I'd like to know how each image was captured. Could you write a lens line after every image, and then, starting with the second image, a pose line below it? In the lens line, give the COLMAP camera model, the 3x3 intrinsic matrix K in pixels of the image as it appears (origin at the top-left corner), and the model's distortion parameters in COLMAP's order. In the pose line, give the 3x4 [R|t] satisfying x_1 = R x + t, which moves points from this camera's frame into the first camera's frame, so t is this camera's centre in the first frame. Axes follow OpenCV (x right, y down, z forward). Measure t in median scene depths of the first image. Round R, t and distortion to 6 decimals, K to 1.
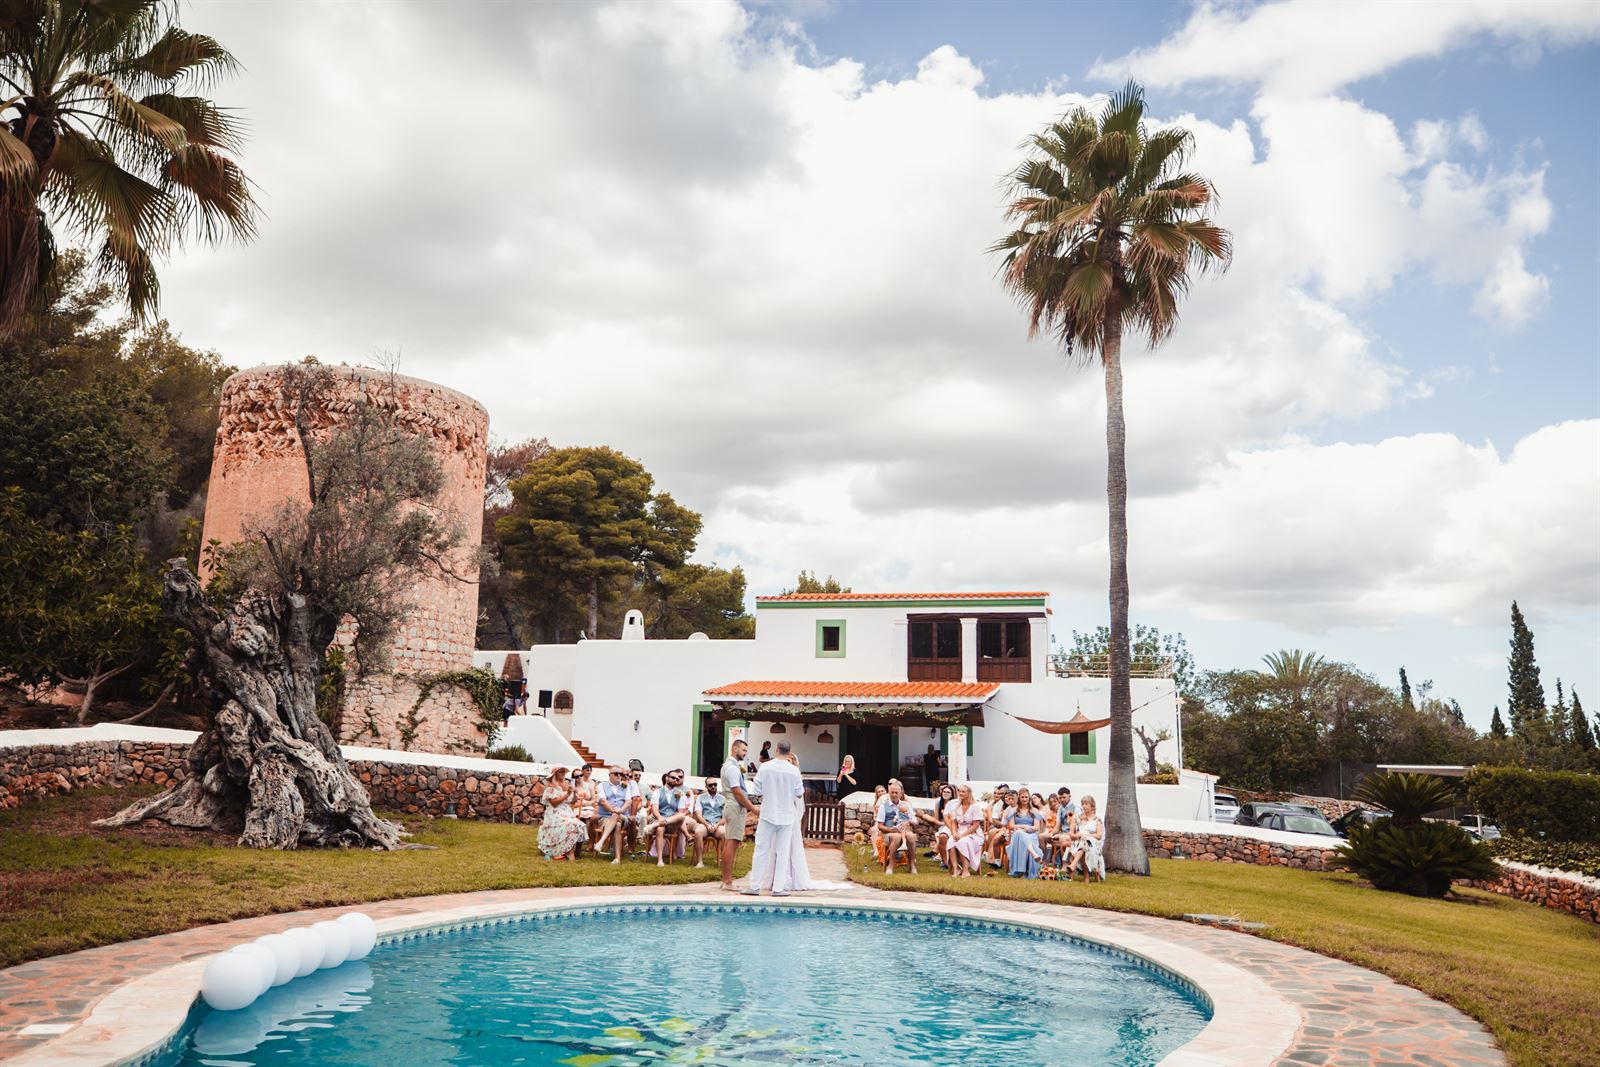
lens RADIAL K [[1227.4, 0, 800.0], [0, 1227.4, 533.5], [0, 0, 1]] dist [-0.007511, -0.002217]
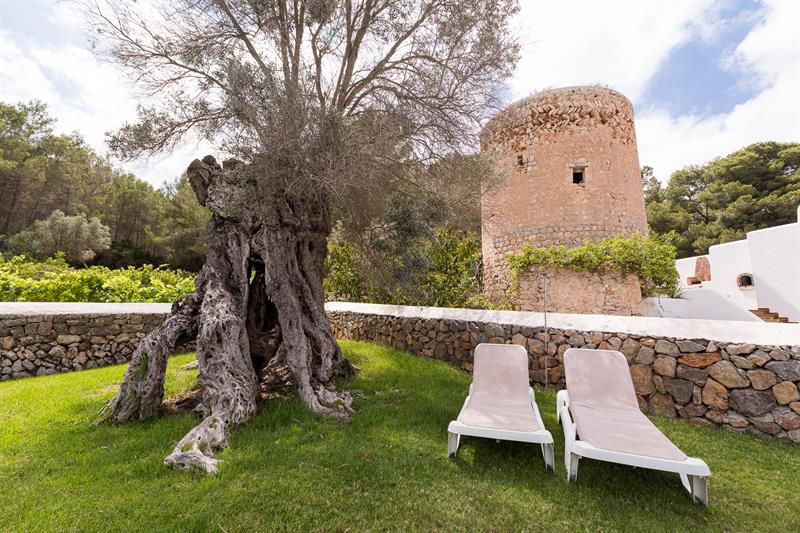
lens RADIAL K [[353.6, 0, 400.0], [0, 353.6, 266.5], [0, 0, 1]] dist [-0.000198, 0.000010]
pose [[0.515503, -0.160160, -0.841787, -0.066750], [0.161525, 0.982929, -0.088097, 0.108278], [0.841526, -0.090555, 0.532573, 0.541661]]
